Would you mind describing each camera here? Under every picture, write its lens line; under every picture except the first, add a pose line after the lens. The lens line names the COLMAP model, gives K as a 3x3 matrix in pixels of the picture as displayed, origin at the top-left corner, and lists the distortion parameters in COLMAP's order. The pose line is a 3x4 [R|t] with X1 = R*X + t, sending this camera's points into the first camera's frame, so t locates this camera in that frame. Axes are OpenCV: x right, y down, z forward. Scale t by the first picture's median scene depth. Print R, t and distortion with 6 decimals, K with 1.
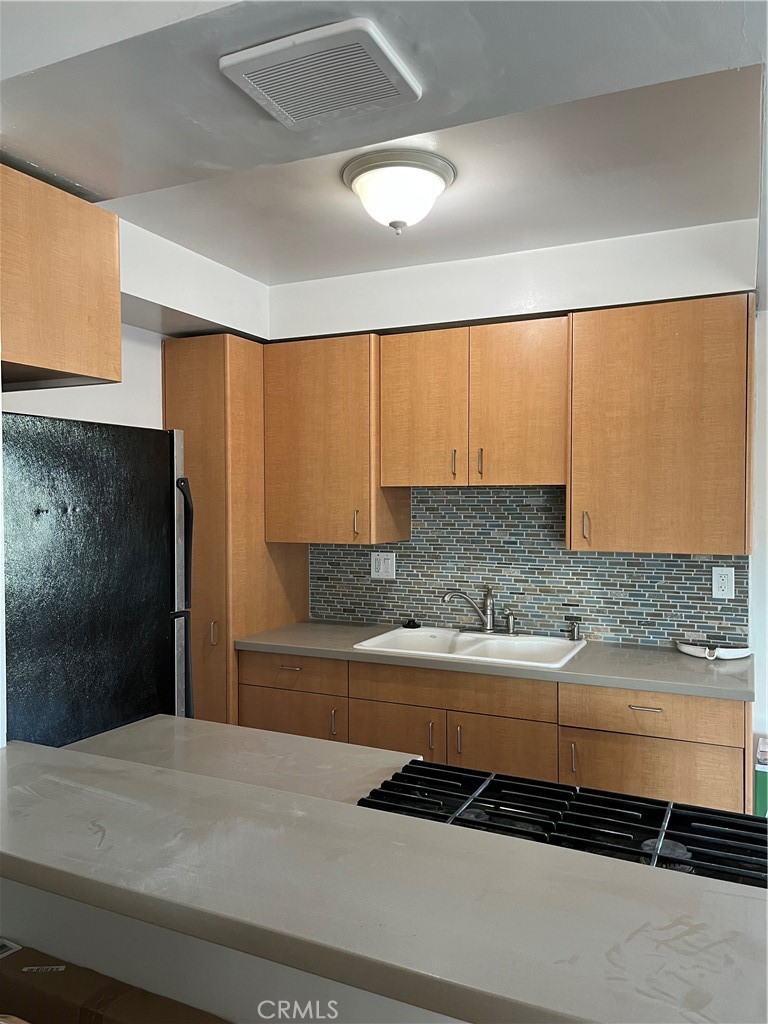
lens RADIAL K [[762.1, 0, 384.0], [0, 762.1, 512.0], [0, 0, 1]] dist [0.045850, 0.000219]
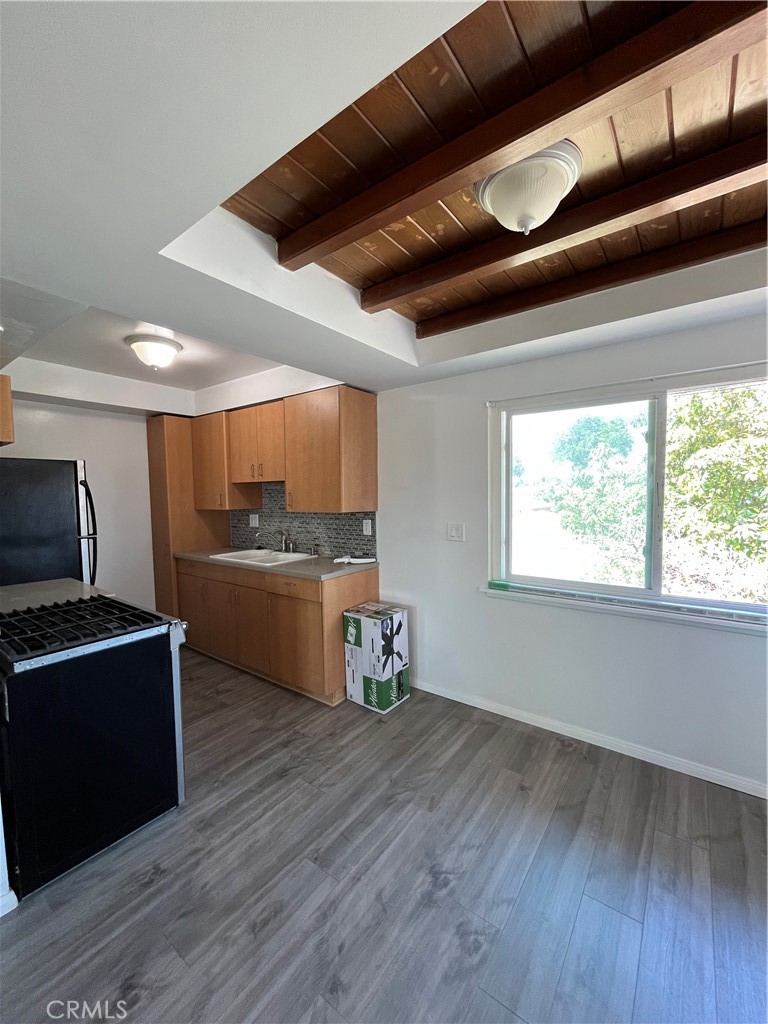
lens RADIAL K [[416.4, 0, 384.0], [0, 416.4, 512.0], [0, 0, 1]] dist [-0.000078, -0.000066]
pose [[0.980180, -0.004396, -0.198058, 0.661142], [0.010809, 0.999451, 0.031311, 0.016704], [0.197812, -0.032832, 0.979690, -0.064785]]
